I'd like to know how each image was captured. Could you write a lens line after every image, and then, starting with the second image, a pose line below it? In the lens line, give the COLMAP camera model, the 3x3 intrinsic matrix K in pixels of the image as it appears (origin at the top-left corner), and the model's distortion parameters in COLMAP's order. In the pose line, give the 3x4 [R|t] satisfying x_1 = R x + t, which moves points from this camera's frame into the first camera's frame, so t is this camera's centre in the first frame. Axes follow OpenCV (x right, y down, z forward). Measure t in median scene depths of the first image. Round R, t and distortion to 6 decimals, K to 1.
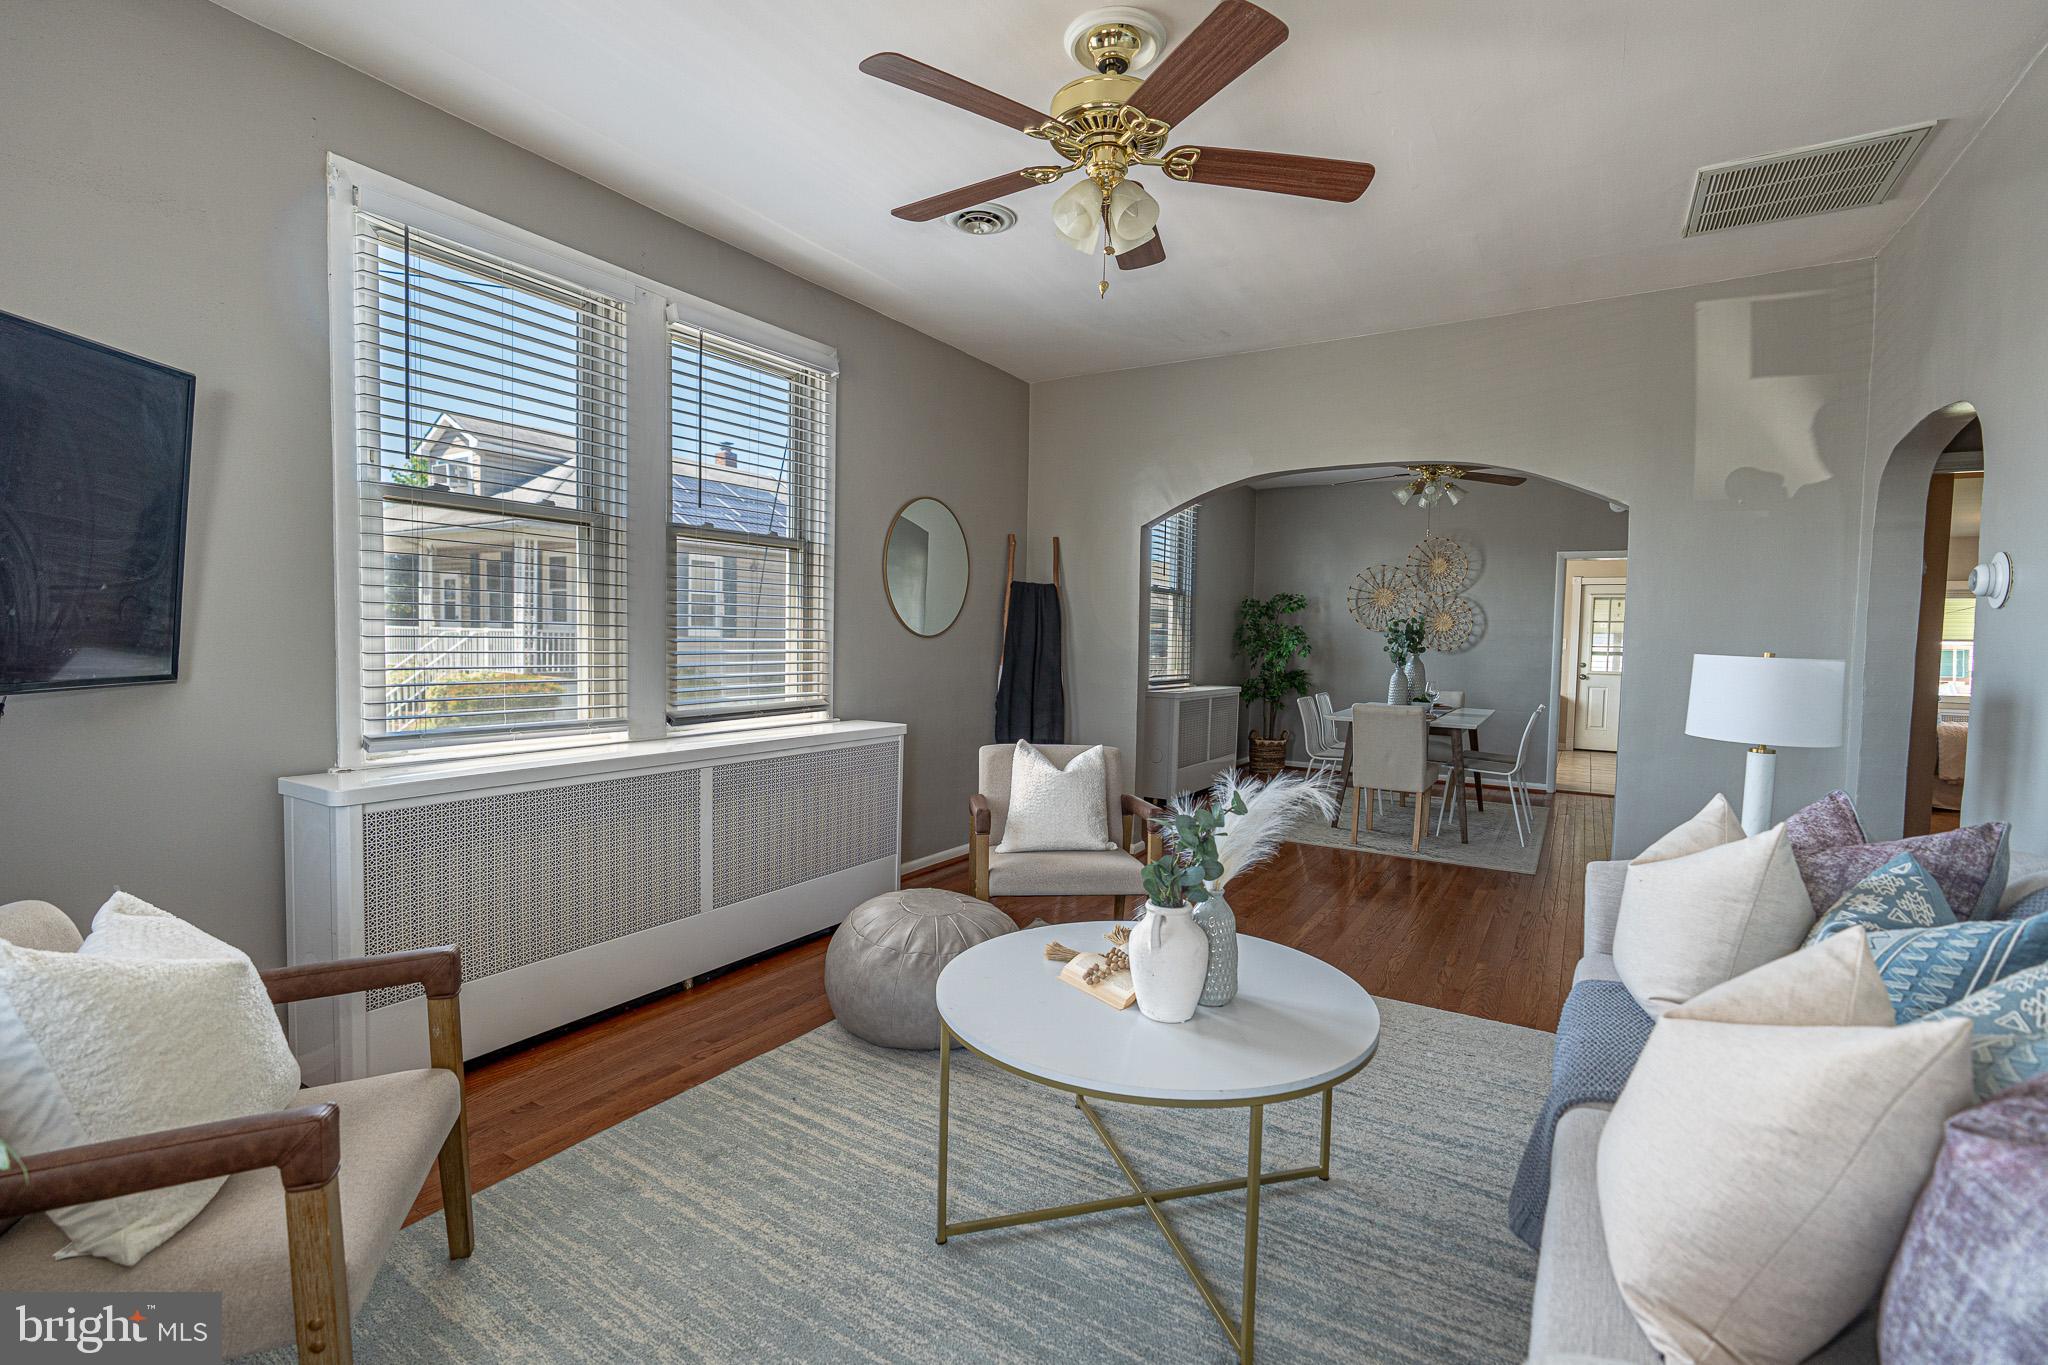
lens RADIAL K [[906.1, 0, 1024.0], [0, 906.1, 682.5], [0, 0, 1]] dist [-0.000777, -0.000028]
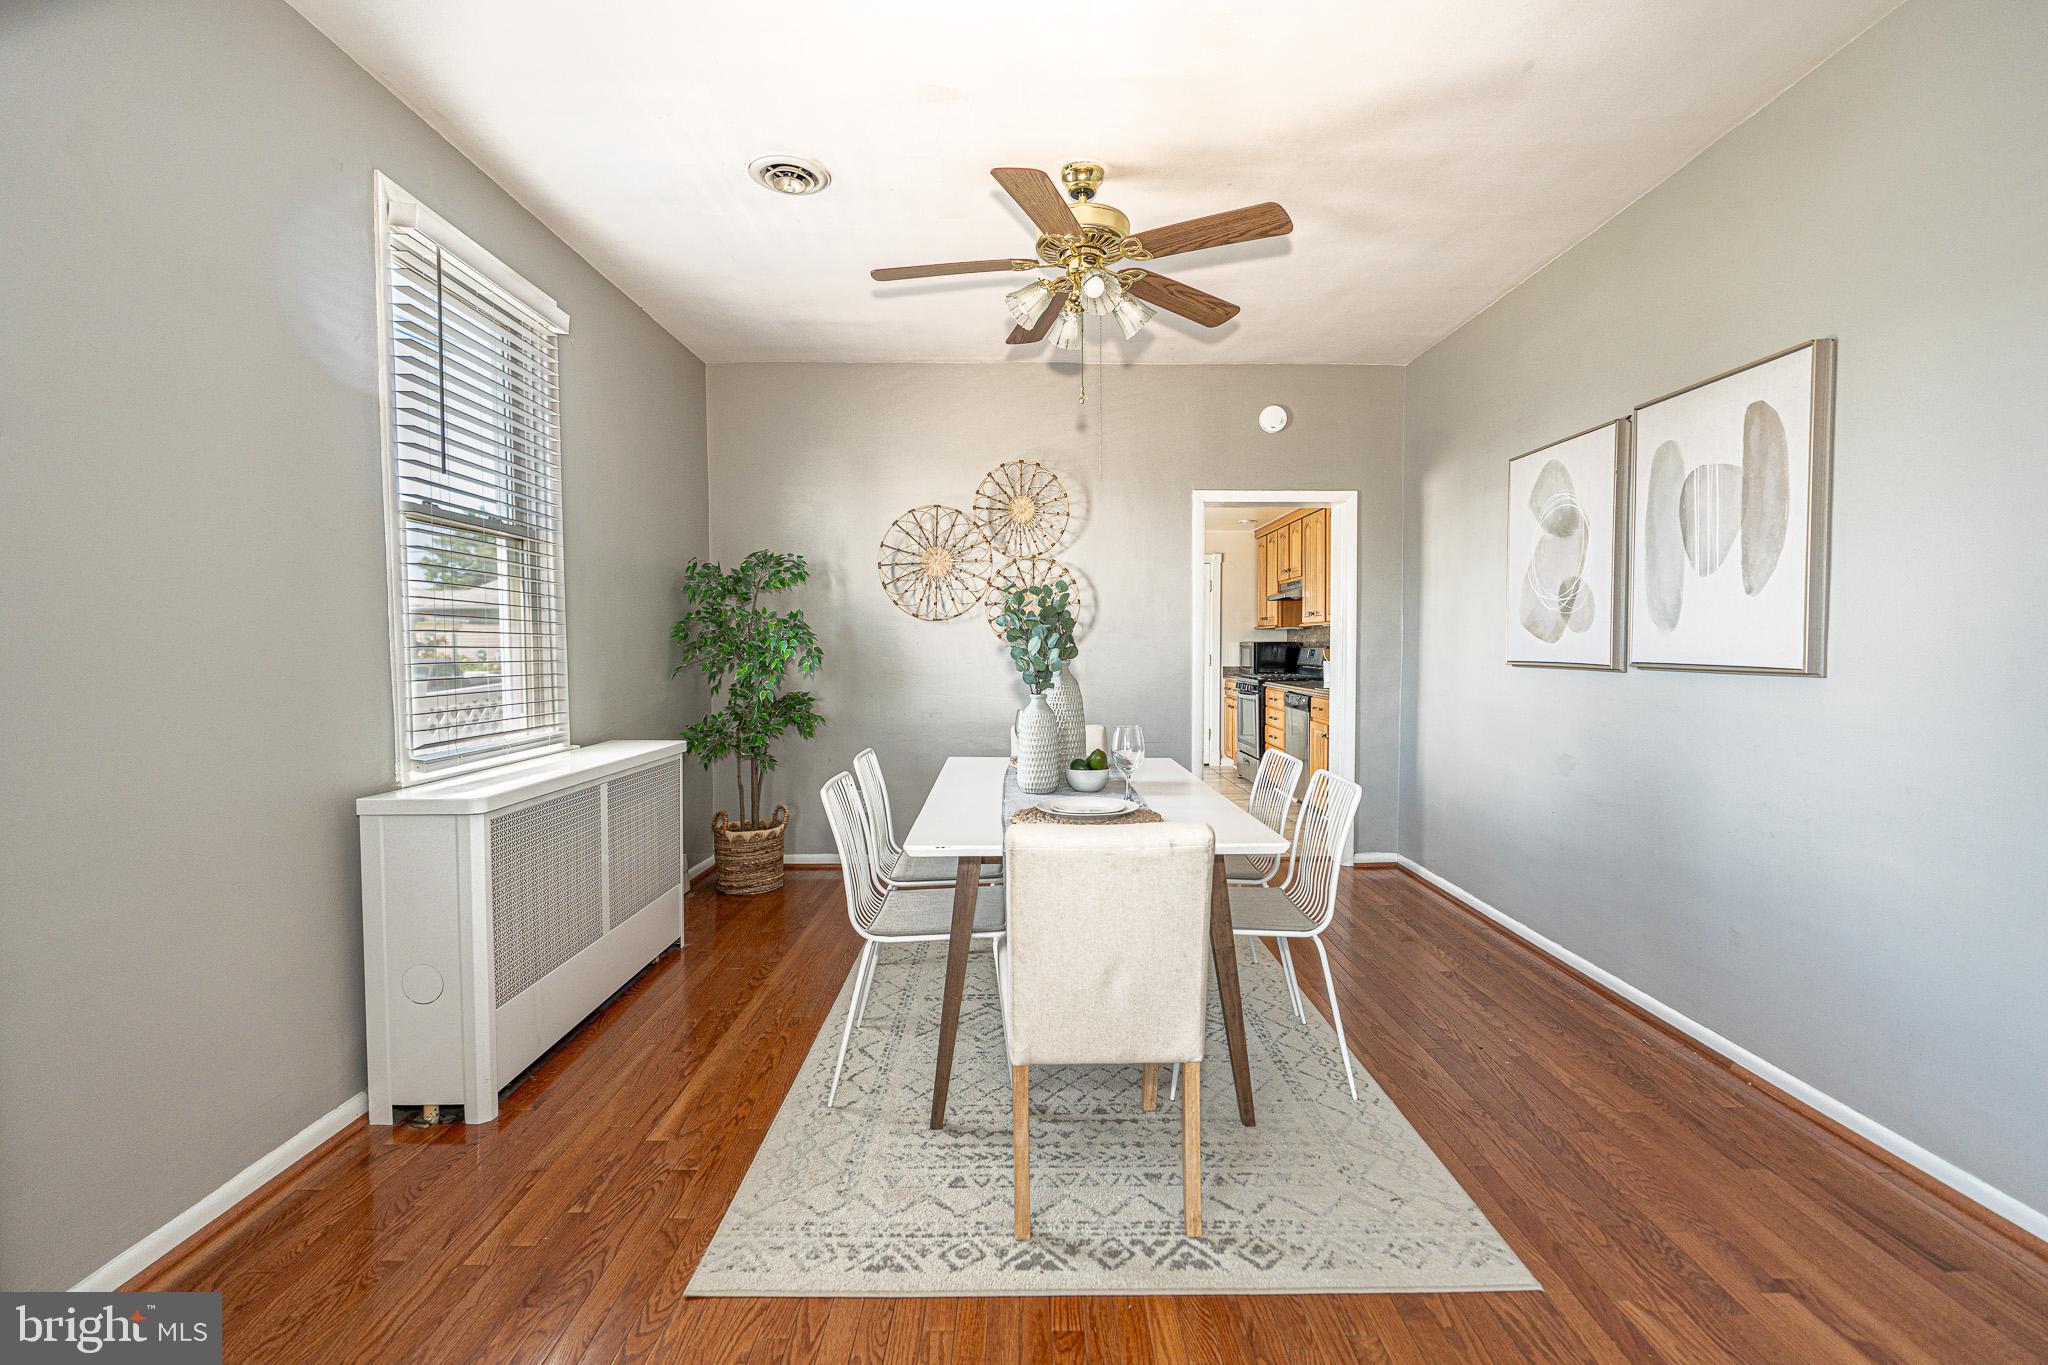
lens RADIAL K [[906.1, 0, 1024.0], [0, 906.1, 682.5], [0, 0, 1]] dist [-0.000777, -0.000028]
pose [[0.845913, -0.046983, 0.531247, 0.131602], [0.047971, 0.998777, 0.011946, -0.021272], [-0.531159, 0.015379, 0.847133, 0.479017]]
